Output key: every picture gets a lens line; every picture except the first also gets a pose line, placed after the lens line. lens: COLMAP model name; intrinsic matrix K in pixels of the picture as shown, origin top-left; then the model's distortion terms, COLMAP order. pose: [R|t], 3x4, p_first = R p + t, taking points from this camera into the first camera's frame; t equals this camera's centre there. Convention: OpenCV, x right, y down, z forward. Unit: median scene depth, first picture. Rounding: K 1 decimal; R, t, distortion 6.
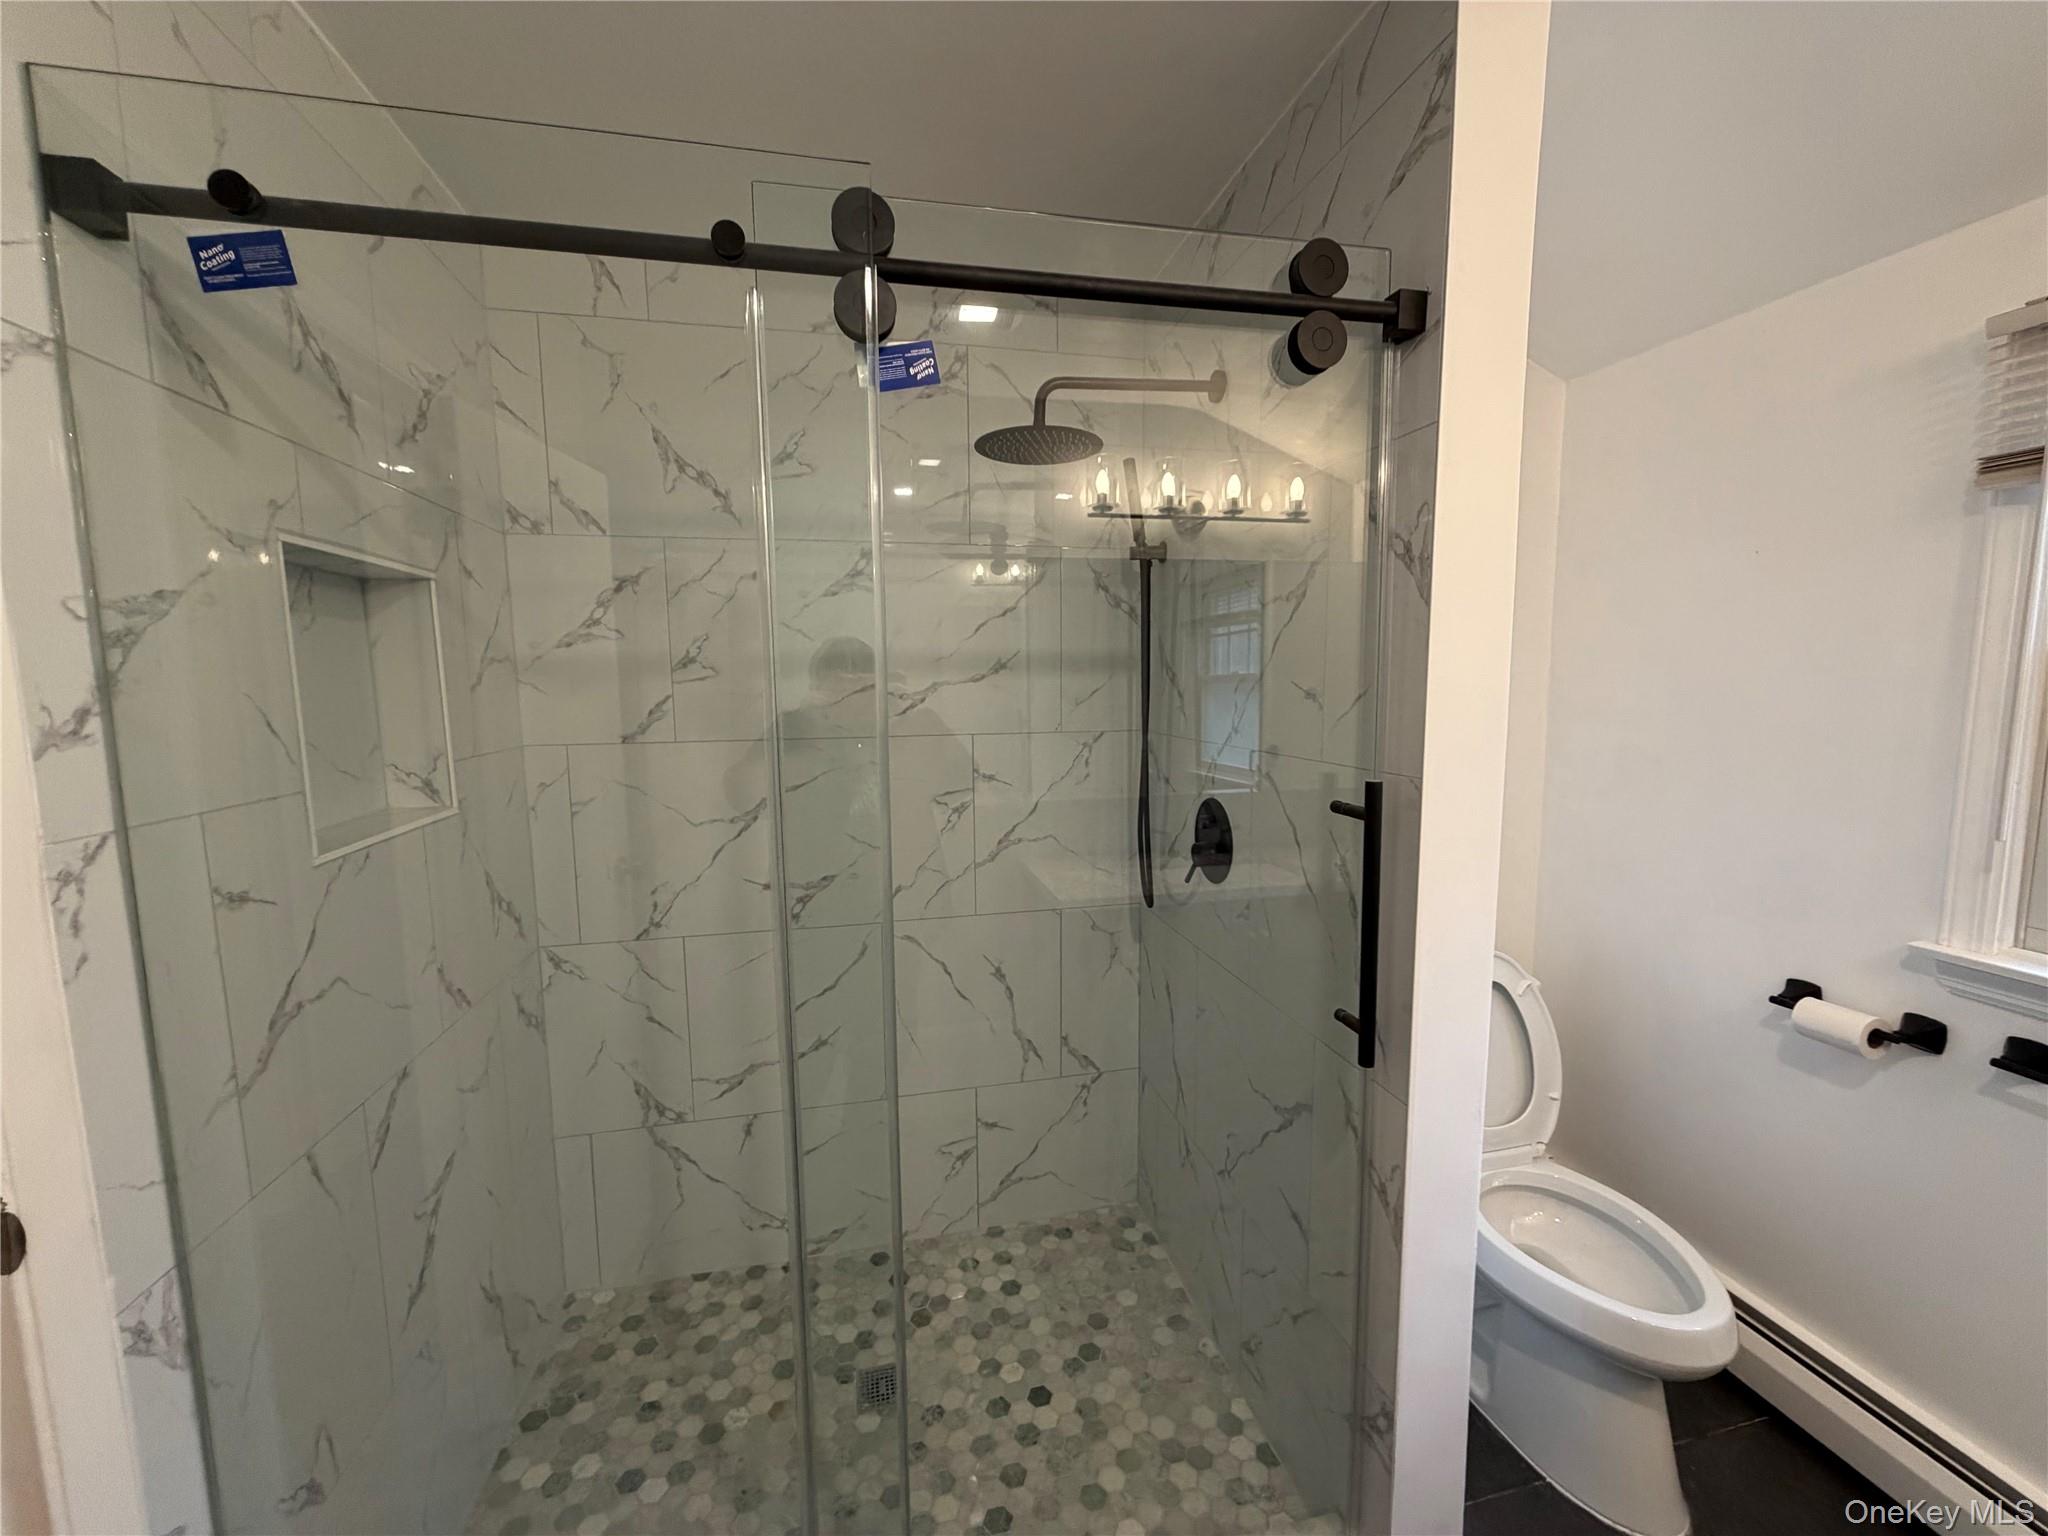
lens RADIAL K [[808.6, 0, 1028.2], [0, 808.6, 767.3], [0, 0, 1]] dist [0.003410, 0.000075]
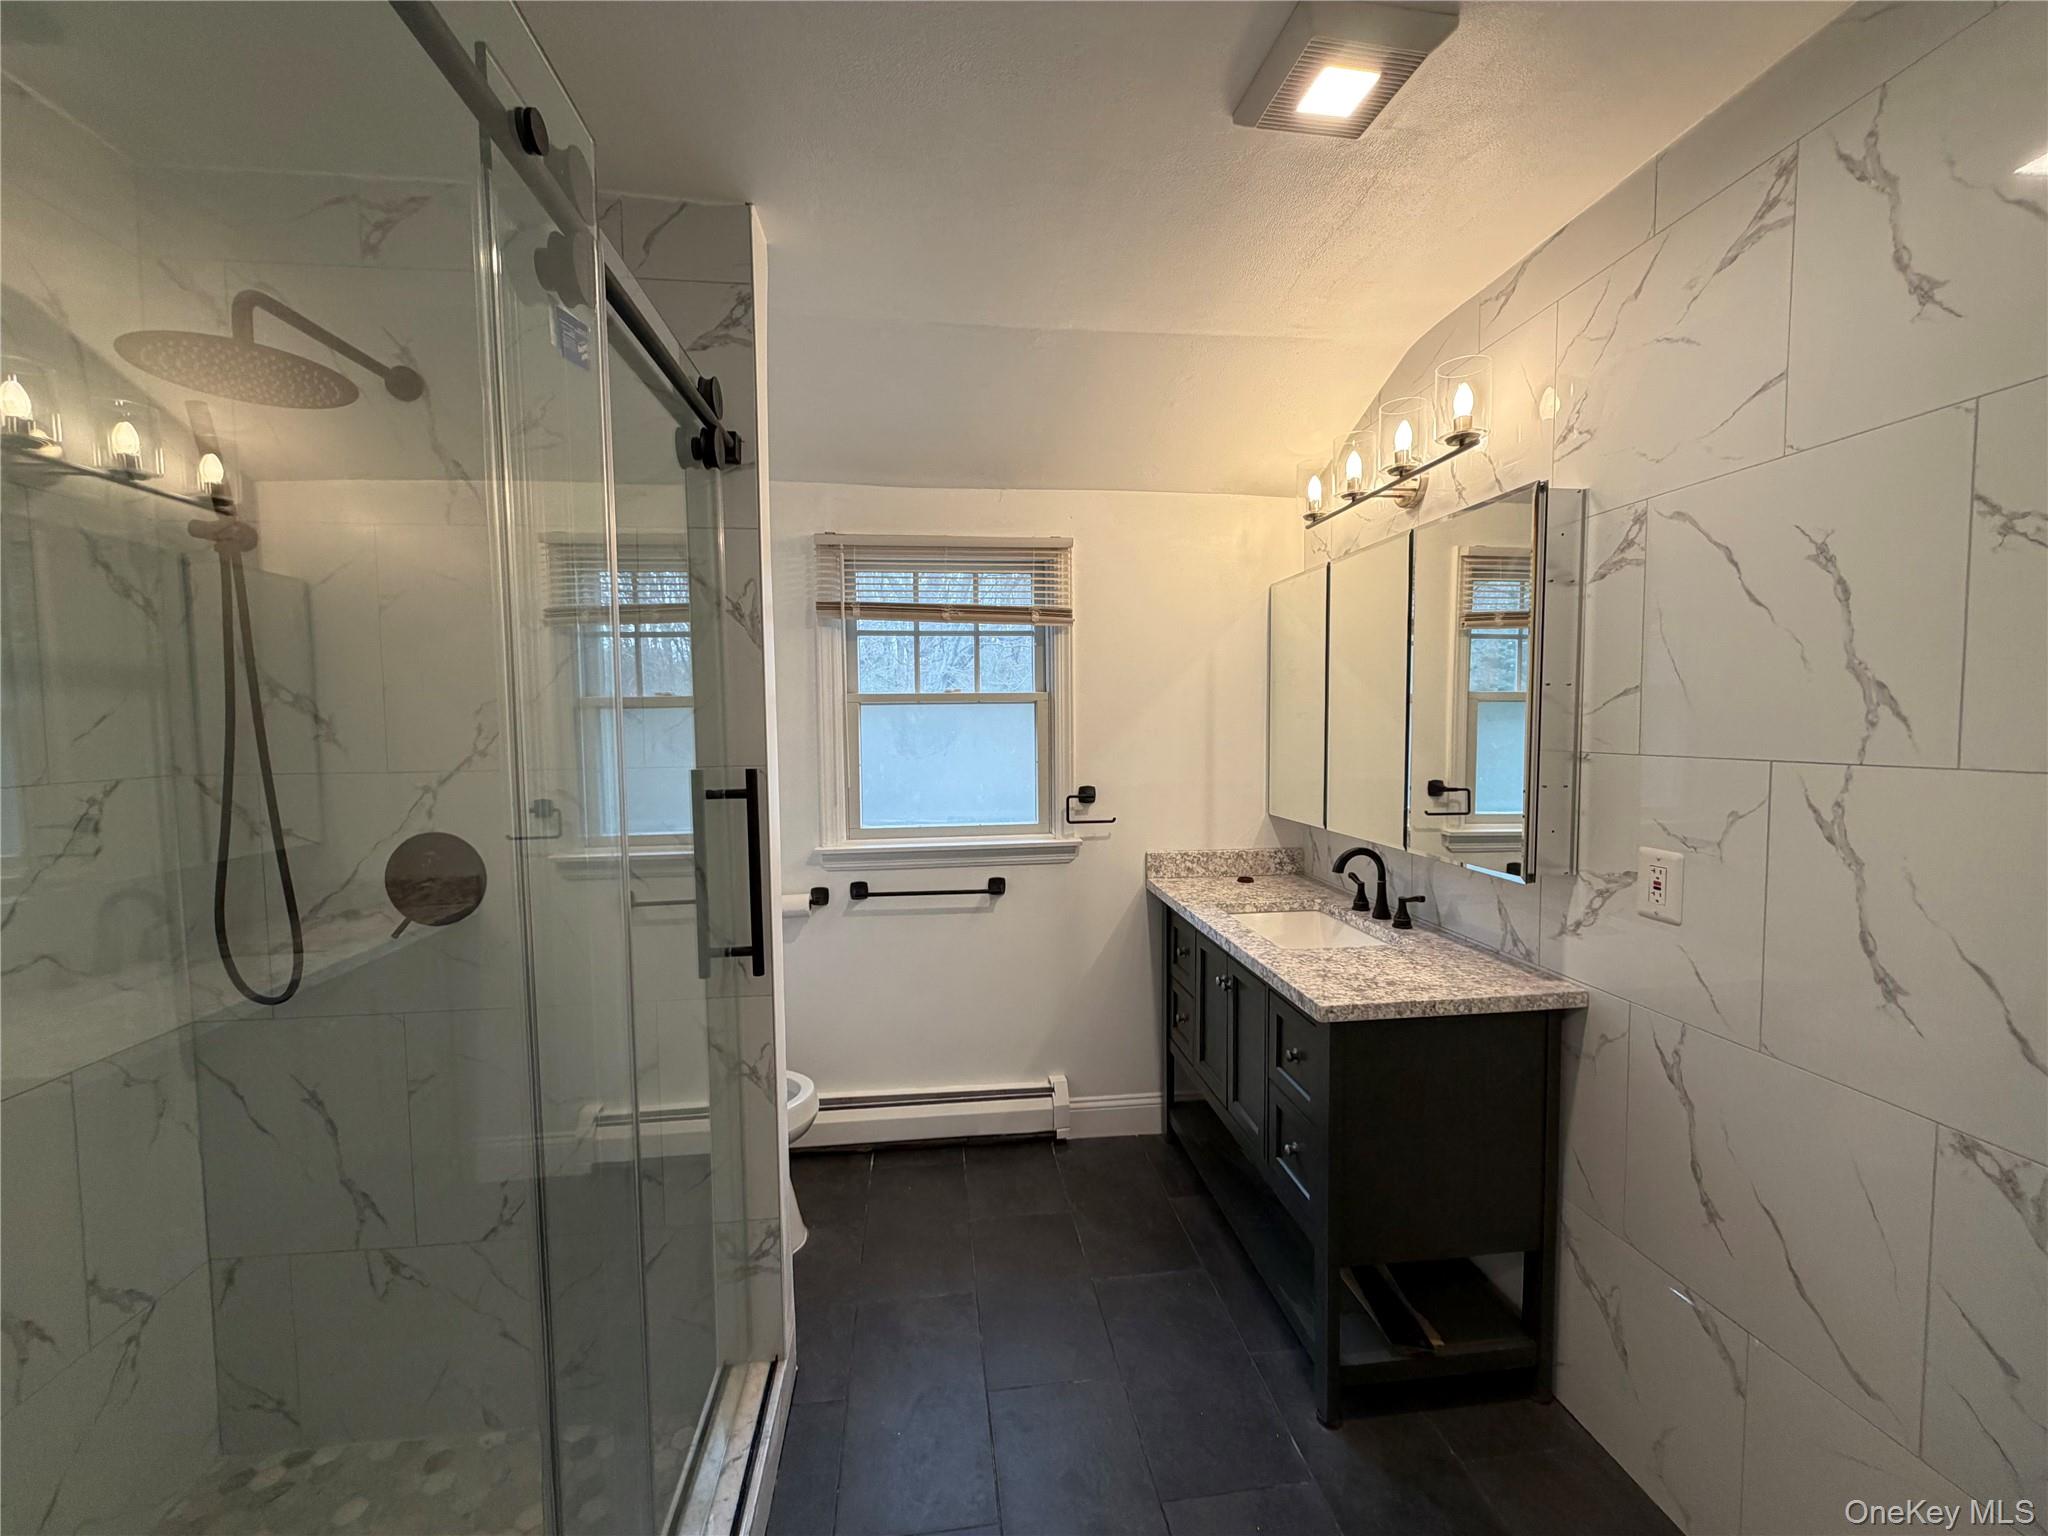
lens RADIAL K [[808.6, 0, 1030.8], [0, 808.6, 767.8], [0, 0, 1]] dist [0.003410, 0.000075]
pose [[0.084687, -0.048877, 0.995208, -0.734175], [0.114793, 0.992624, 0.038981, 0.012159], [-0.989773, 0.110942, 0.089673, 0.305659]]
